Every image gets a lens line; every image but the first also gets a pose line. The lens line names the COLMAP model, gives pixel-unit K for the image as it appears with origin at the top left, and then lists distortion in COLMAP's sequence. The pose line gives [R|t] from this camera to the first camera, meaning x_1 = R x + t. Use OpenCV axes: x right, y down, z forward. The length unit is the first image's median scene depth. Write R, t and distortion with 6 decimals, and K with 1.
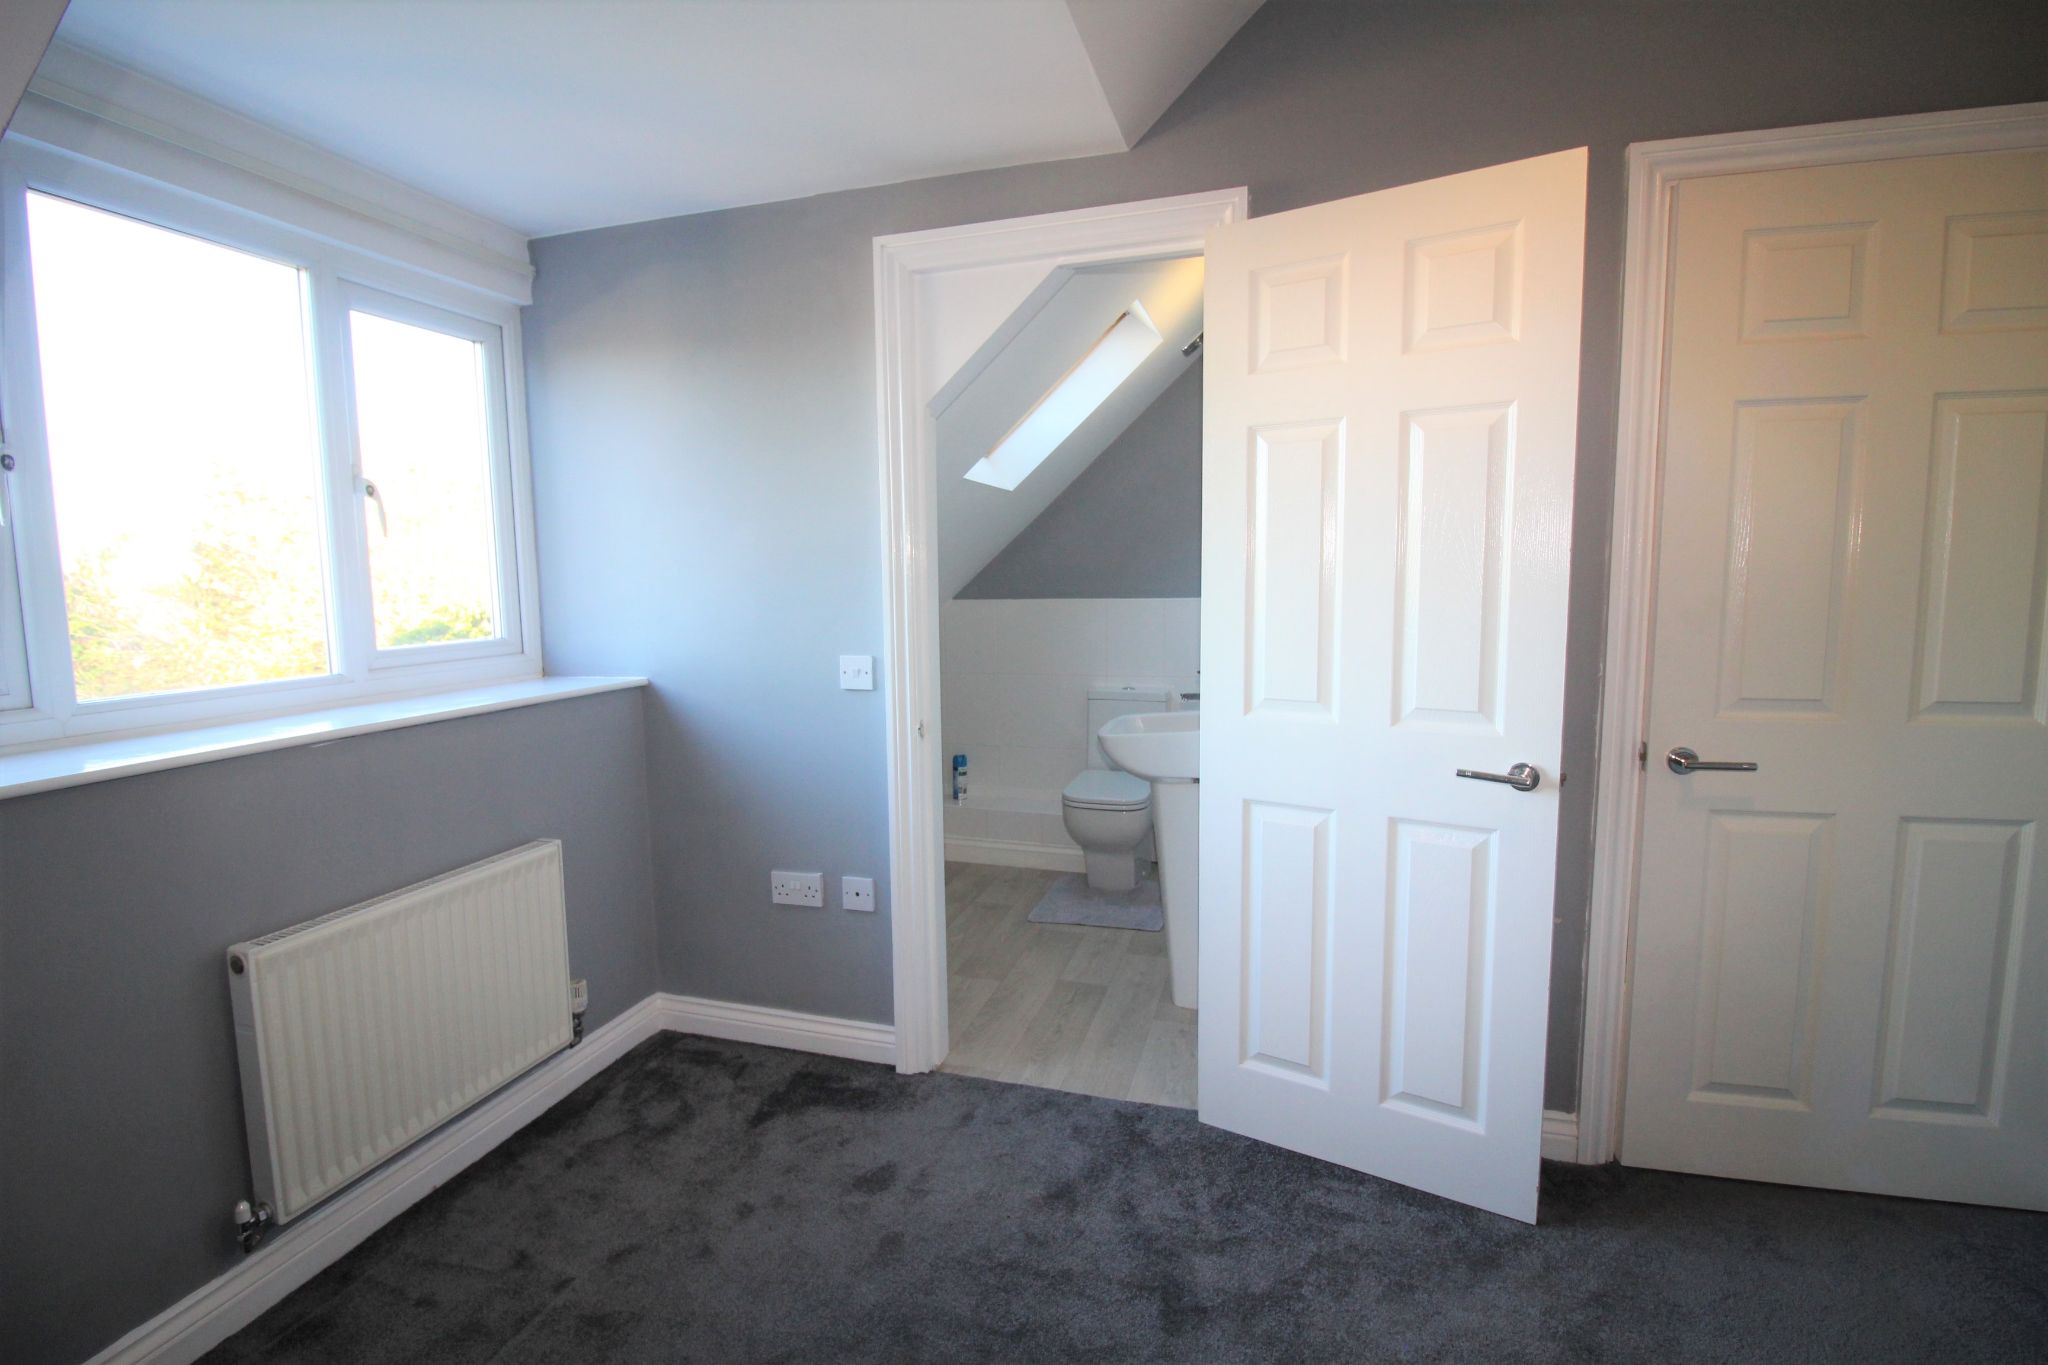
lens RADIAL K [[954.1, 0, 1010.7], [0, 954.1, 671.1], [0, 0, 1]] dist [0.002382, -0.012660]
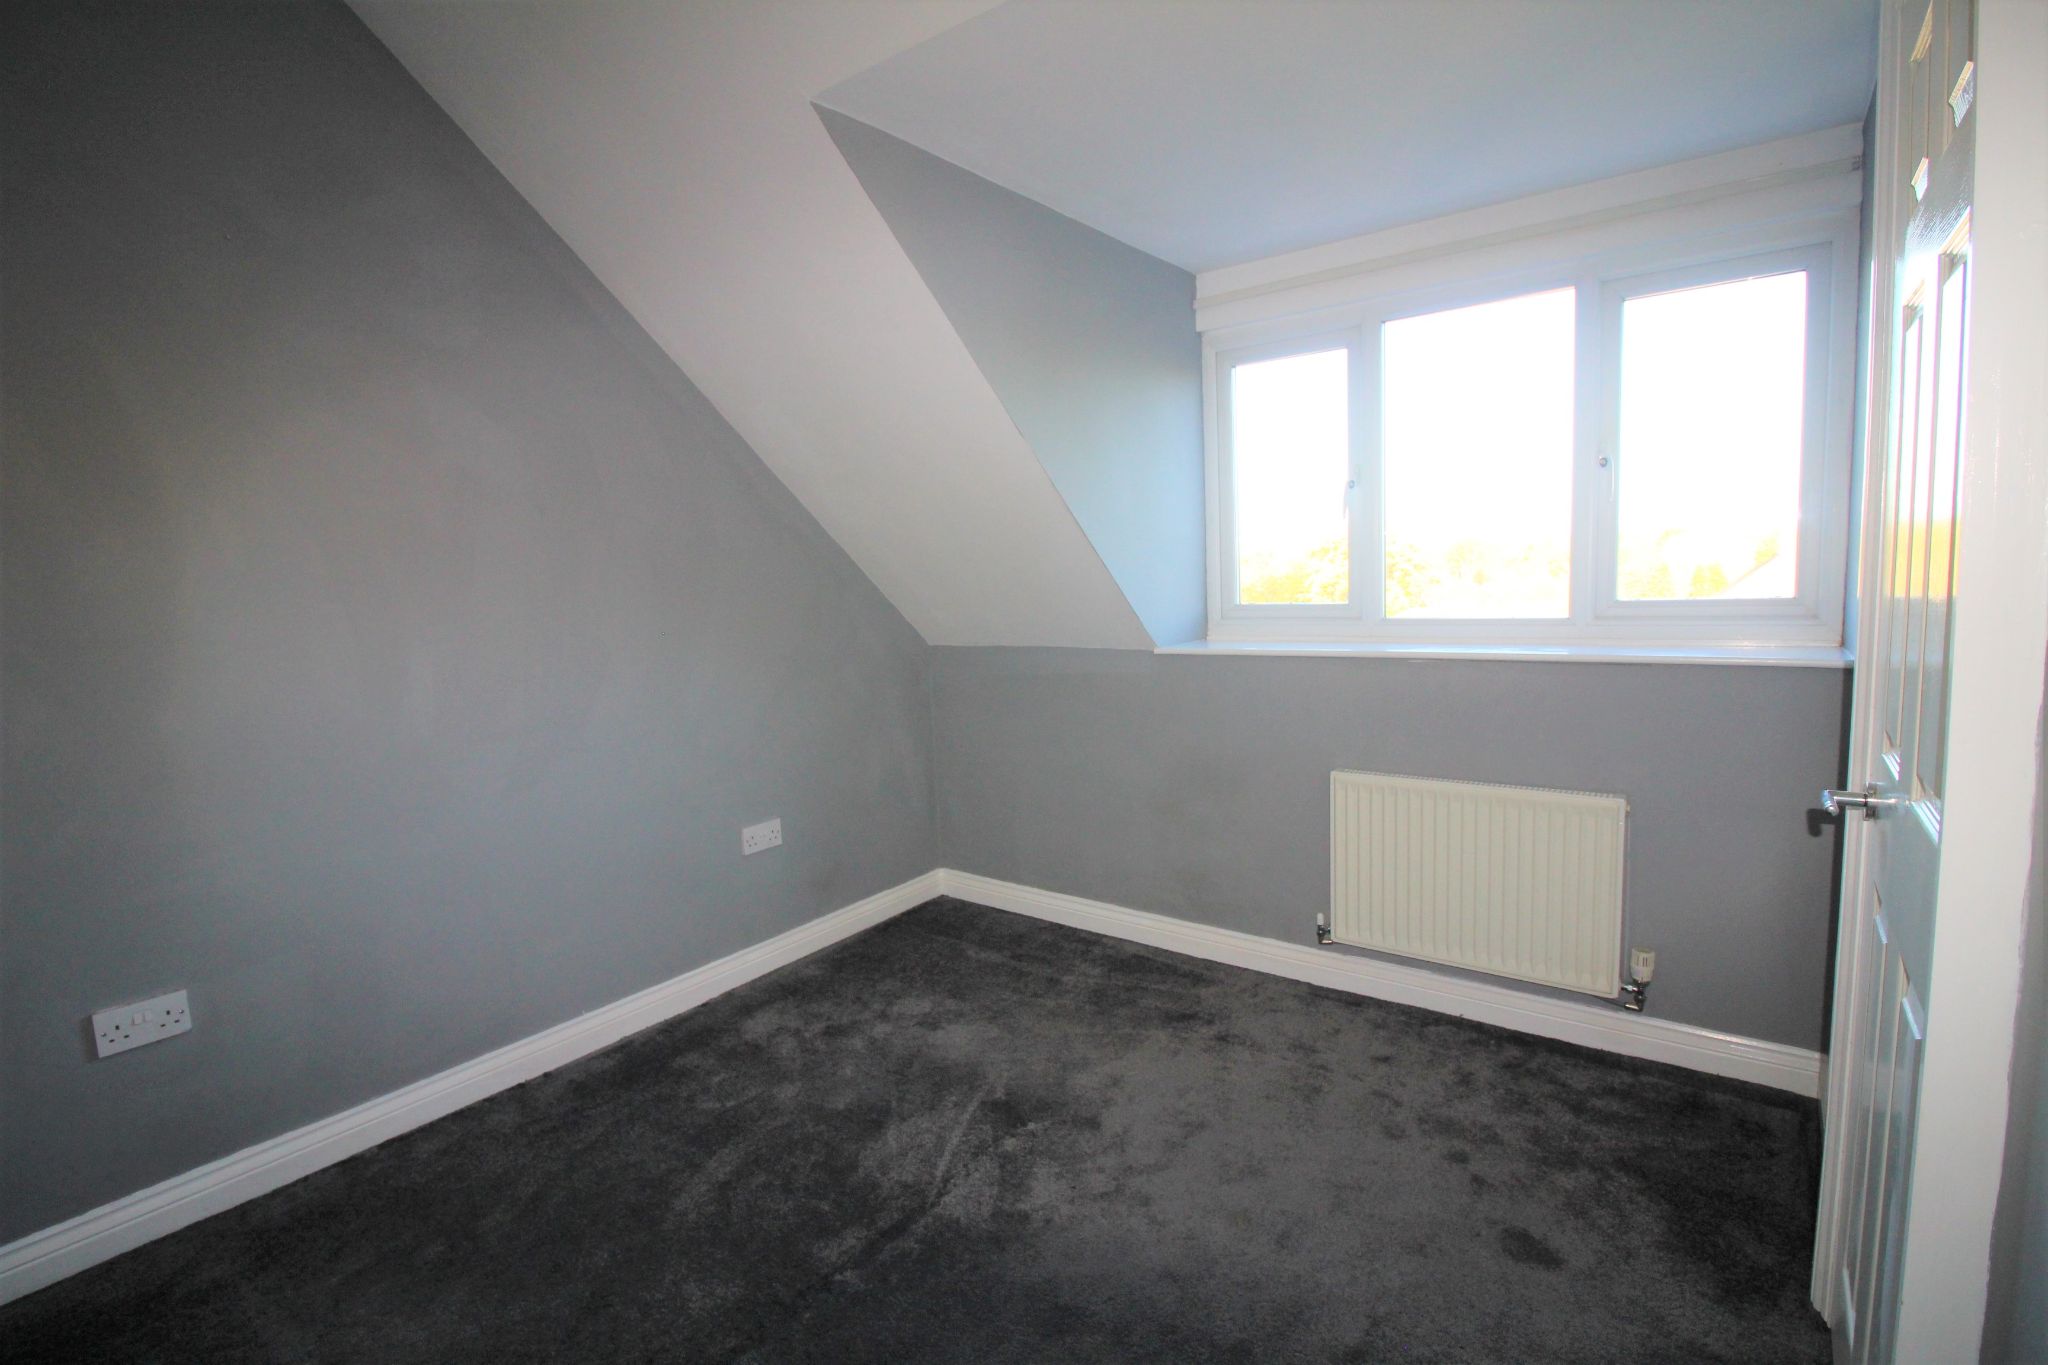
lens RADIAL K [[954.1, 0, 1010.7], [0, 954.1, 671.1], [0, 0, 1]] dist [0.002382, -0.012660]
pose [[-0.336182, 0.133296, -0.932316, 0.667204], [-0.051896, 0.985808, 0.159657, -0.083122], [0.940366, 0.102057, -0.324493, 0.707482]]
